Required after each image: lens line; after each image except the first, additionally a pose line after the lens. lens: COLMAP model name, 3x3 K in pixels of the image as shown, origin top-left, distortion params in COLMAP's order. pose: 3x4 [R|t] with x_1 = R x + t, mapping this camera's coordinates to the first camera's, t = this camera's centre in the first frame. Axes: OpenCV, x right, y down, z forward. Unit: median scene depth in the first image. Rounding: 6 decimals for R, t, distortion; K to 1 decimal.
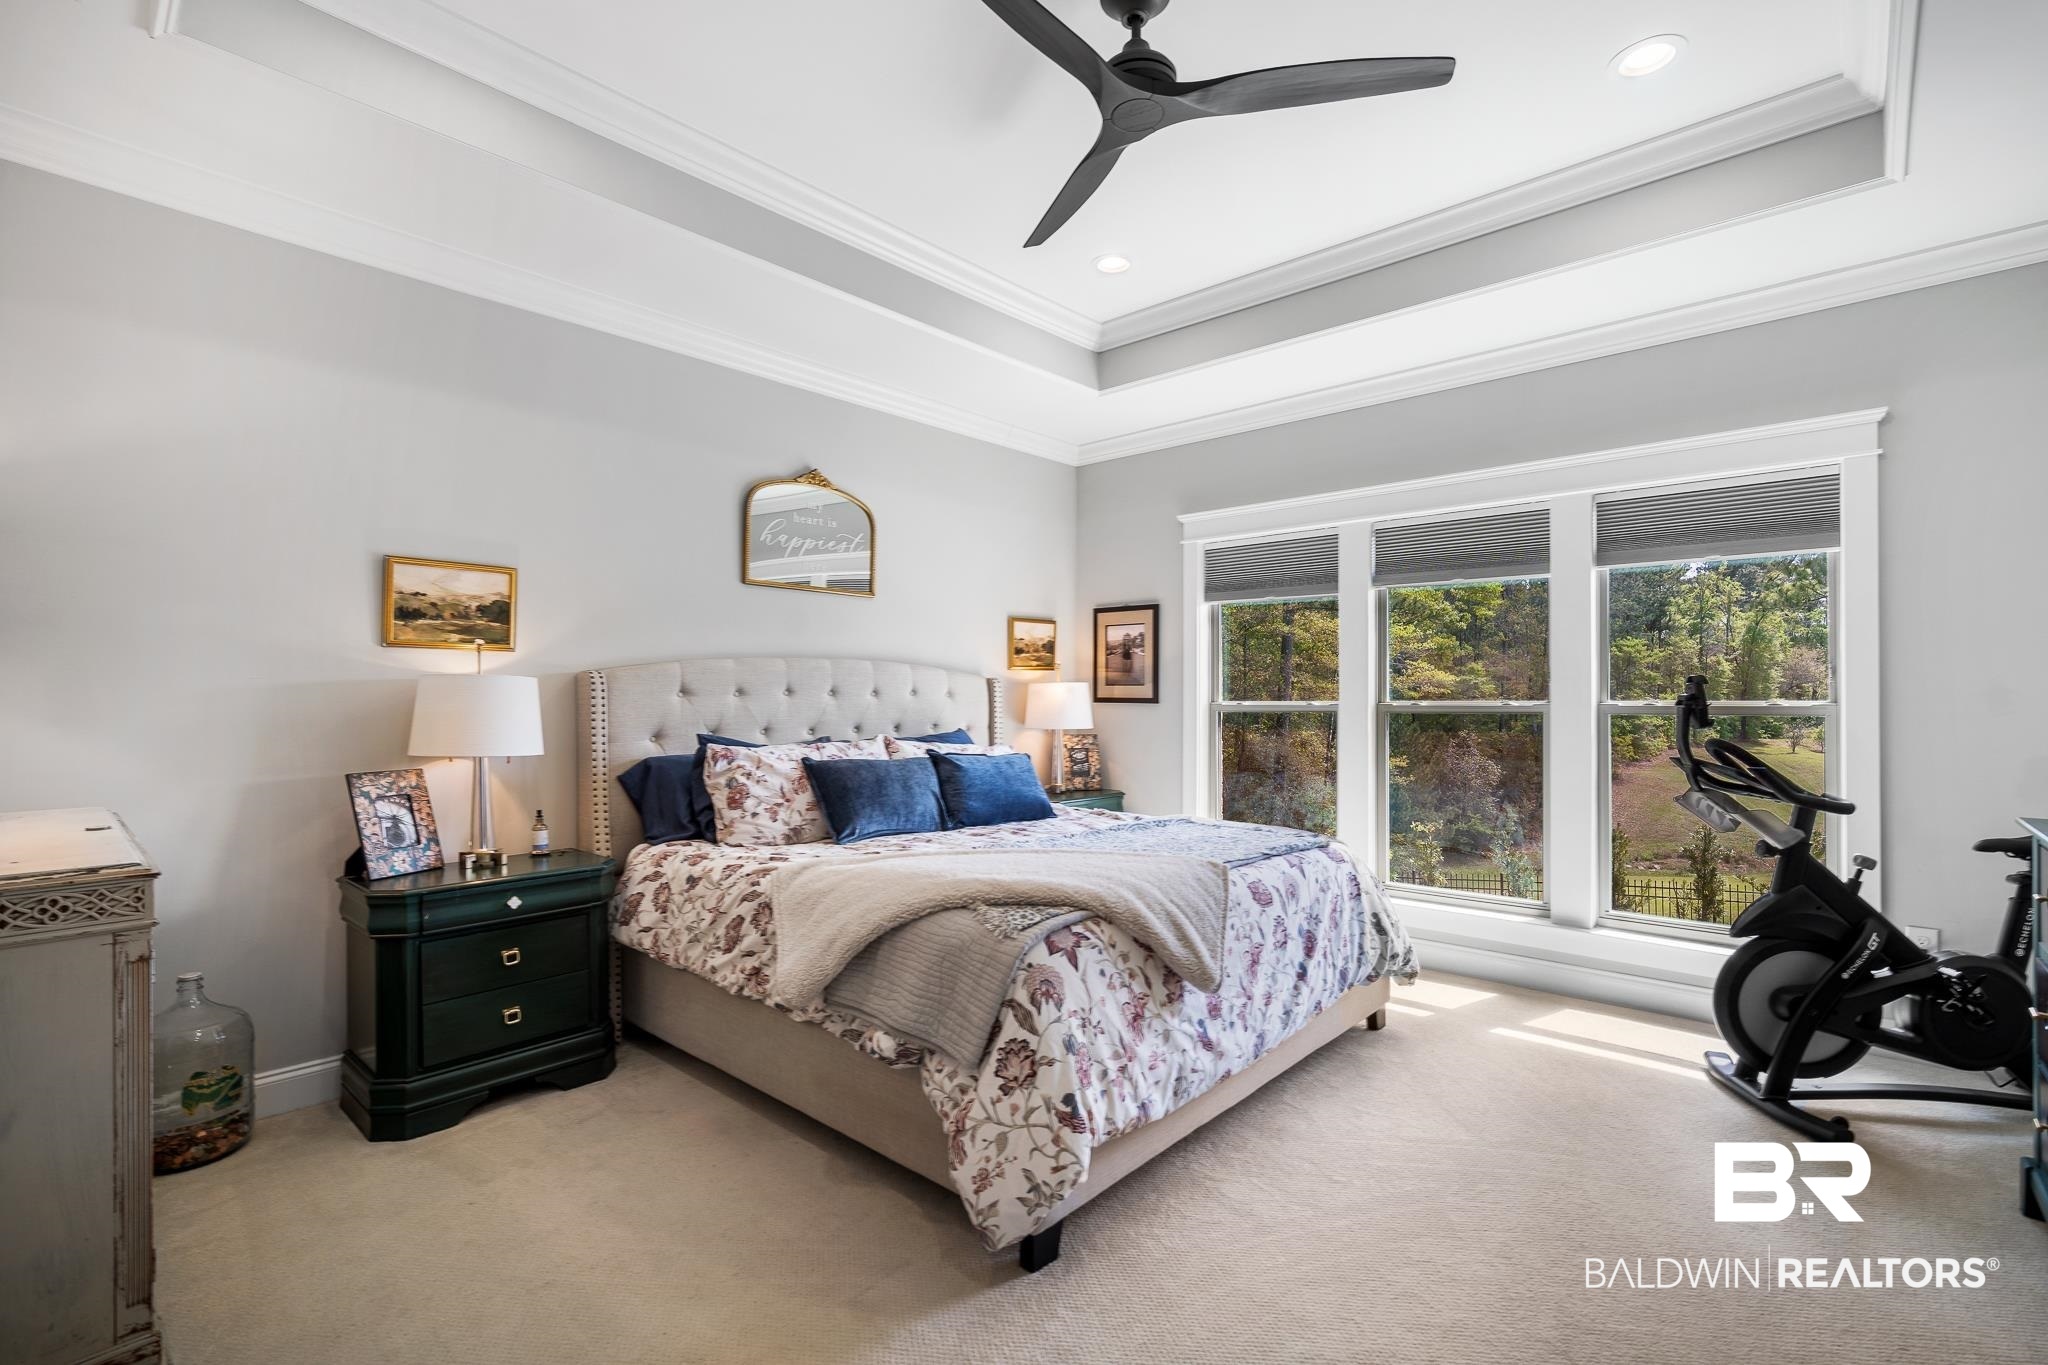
lens RADIAL K [[916.9, 0, 1025.1], [0, 916.9, 693.7], [0, 0, 1]] dist [-0.003518, -0.000284]
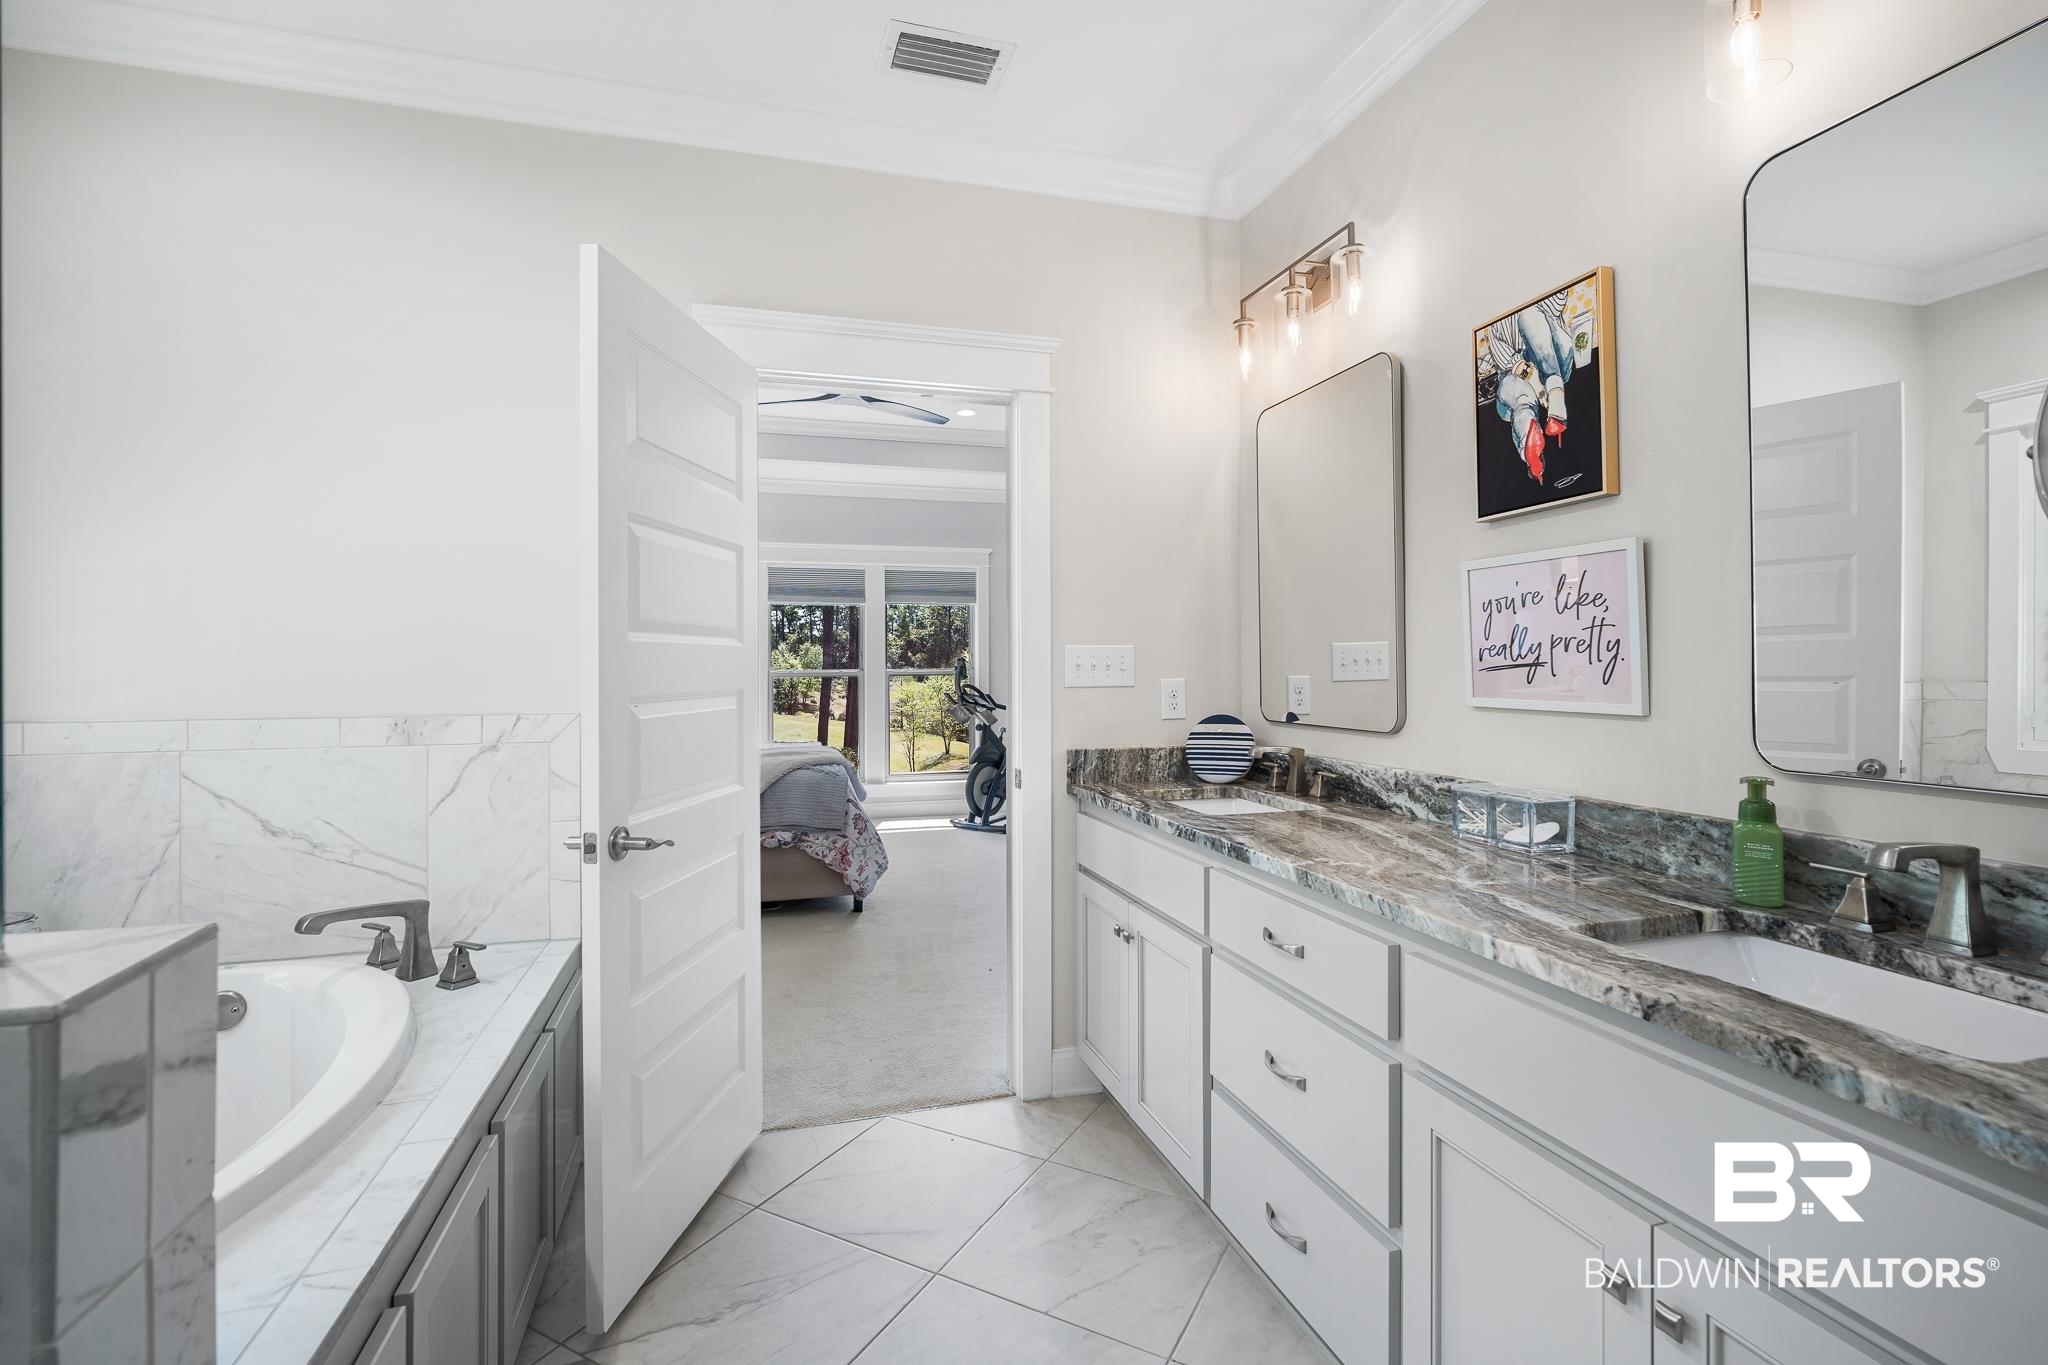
lens RADIAL K [[916.9, 0, 1026.0], [0, 916.9, 666.1], [0, 0, 1]] dist [-0.003518, -0.000284]
pose [[0.513253, 0.003234, 0.858232, -1.243138], [0.003869, 0.999974, -0.006082, 0.019513], [-0.858229, 0.006442, 0.513227, -0.379315]]
